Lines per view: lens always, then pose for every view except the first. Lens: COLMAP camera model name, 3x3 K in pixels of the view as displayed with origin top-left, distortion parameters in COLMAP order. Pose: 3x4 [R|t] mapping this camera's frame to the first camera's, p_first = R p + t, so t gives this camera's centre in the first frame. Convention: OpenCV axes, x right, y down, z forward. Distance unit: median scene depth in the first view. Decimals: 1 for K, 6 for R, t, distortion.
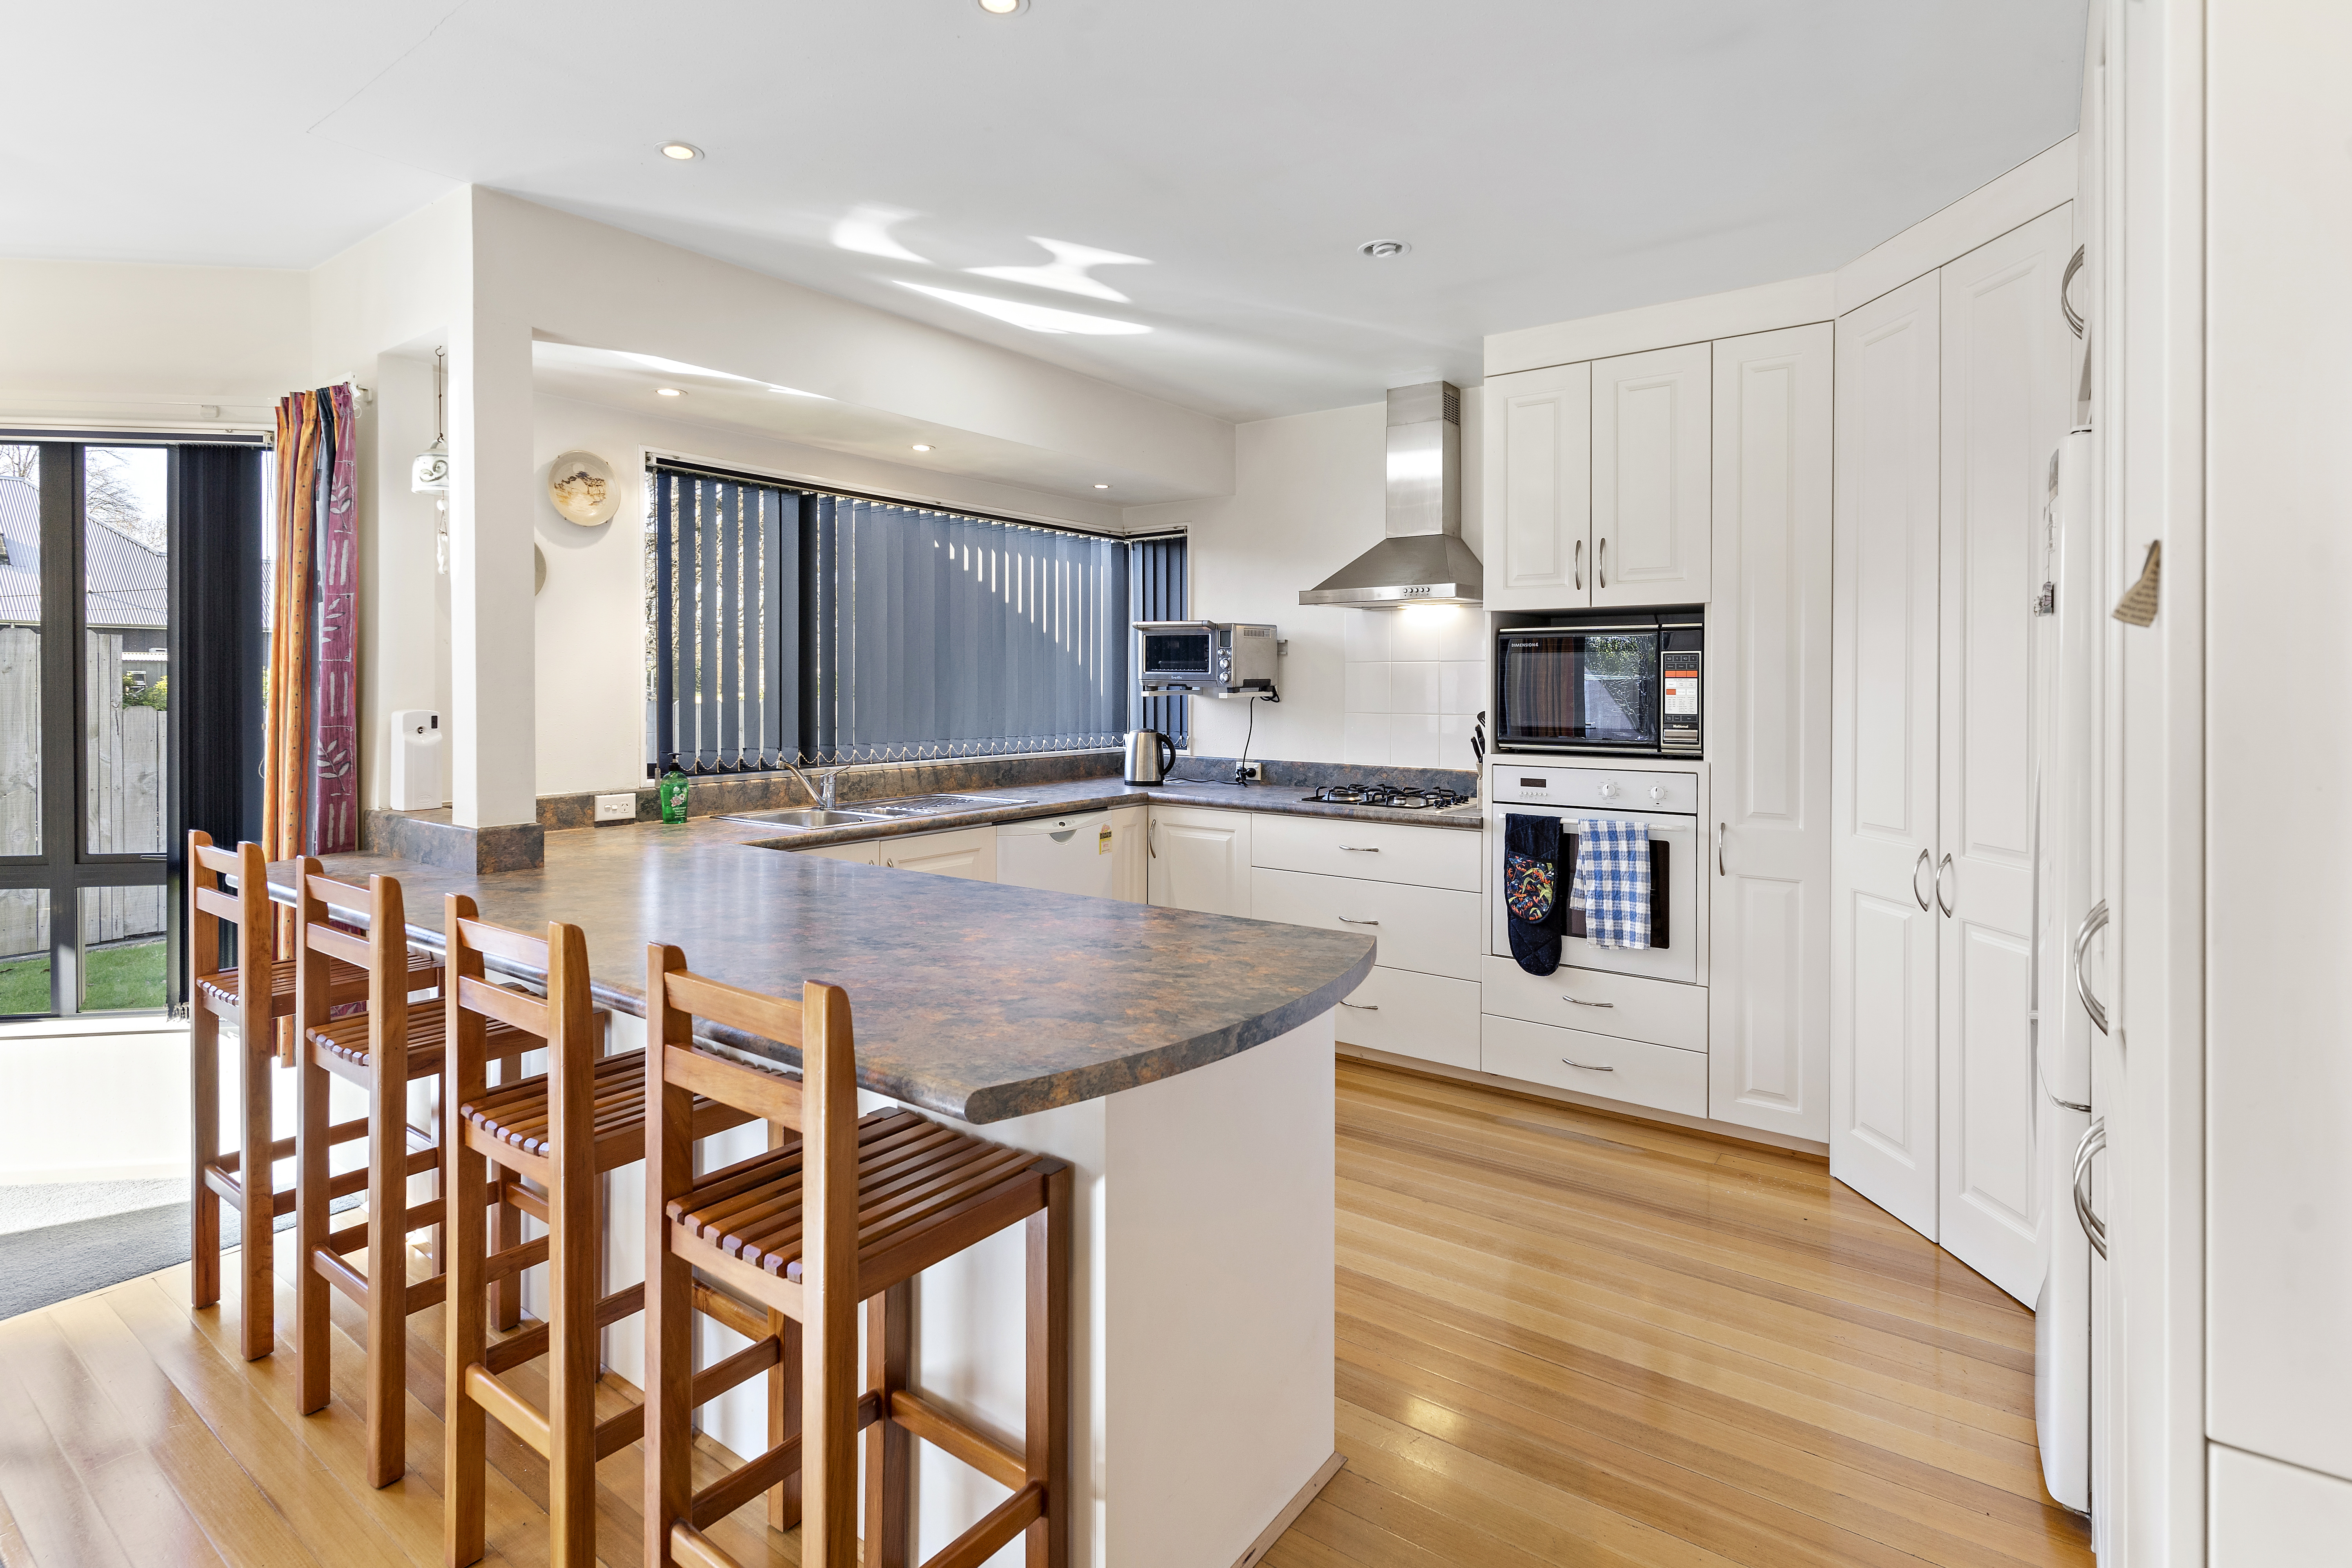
lens RADIAL K [[1158.4, 0, 1174.7], [0, 1158.4, 683.7], [0, 0, 1]] dist [0.001462, 0.000342]
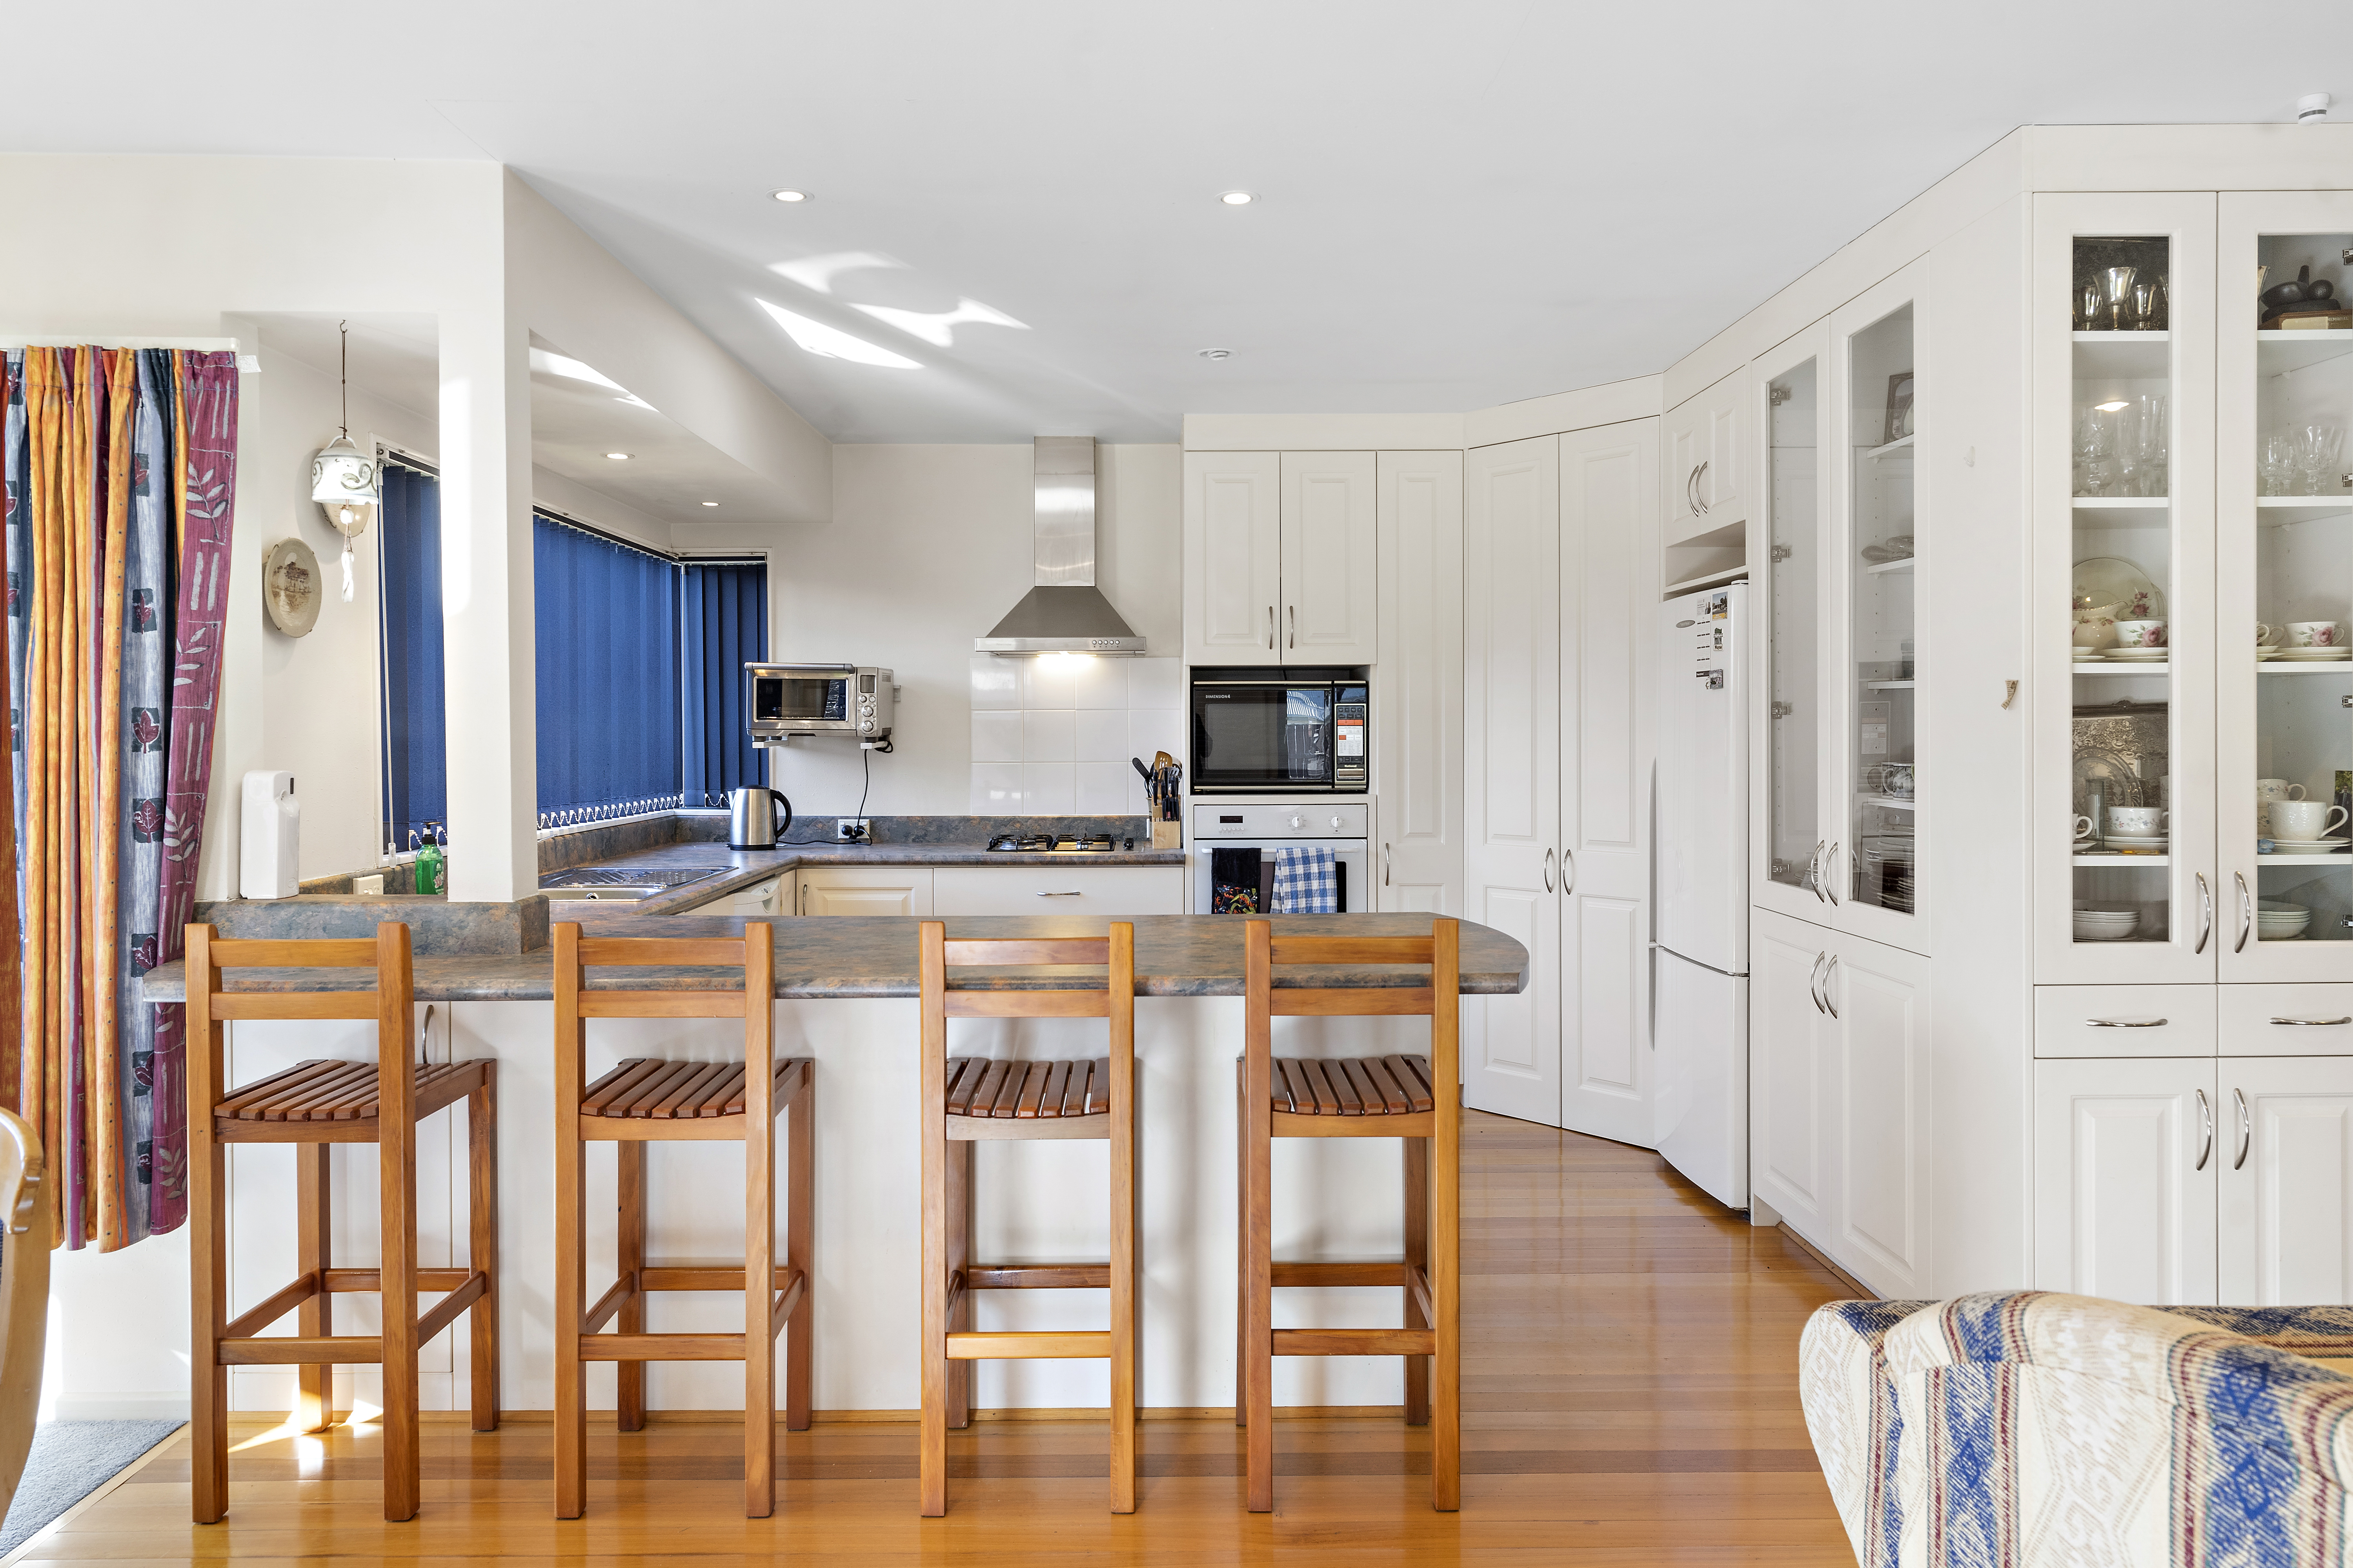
lens RADIAL K [[1574.0, 0, 1174.0], [0, 1574.0, 736.6], [0, 0, 1]] dist [-0.002318, 0.000913]
pose [[0.794335, -0.006502, 0.607446, -0.681919], [0.004844, 0.999979, 0.004368, -0.001798], [-0.607461, -0.000527, 0.794349, -0.183472]]
